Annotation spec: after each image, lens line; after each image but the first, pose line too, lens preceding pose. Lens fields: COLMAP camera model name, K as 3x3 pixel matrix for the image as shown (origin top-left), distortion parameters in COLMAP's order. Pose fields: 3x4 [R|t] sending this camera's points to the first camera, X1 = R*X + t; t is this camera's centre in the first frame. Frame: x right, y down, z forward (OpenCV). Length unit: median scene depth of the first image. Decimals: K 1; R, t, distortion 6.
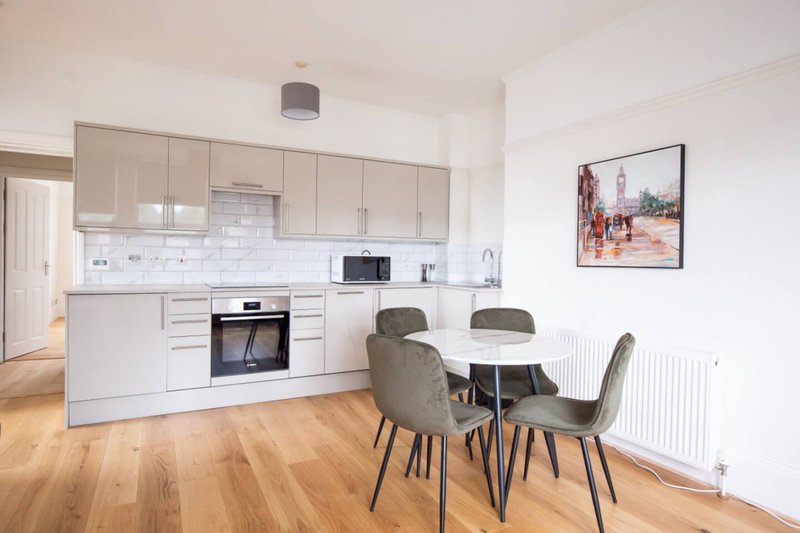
lens RADIAL K [[456.3, 0, 377.8], [0, 456.3, 262.9], [0, 0, 1]] dist [-0.003250, -0.002074]
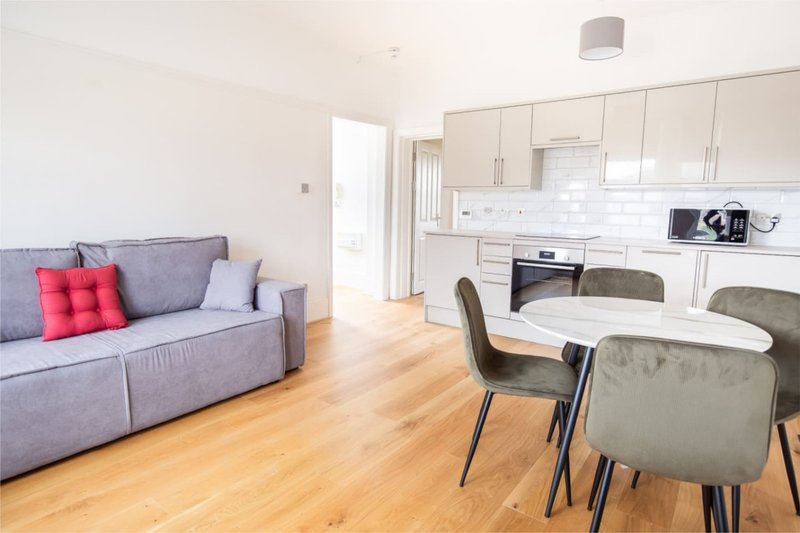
lens RADIAL K [[456.3, 0, 433.9], [0, 456.3, 268.1], [0, 0, 1]] dist [-0.003250, -0.002074]
pose [[0.467149, 0.112509, -0.876991, 0.549323], [-0.019113, 0.992924, 0.117201, 0.004293], [0.883972, -0.037988, 0.465994, 0.267126]]
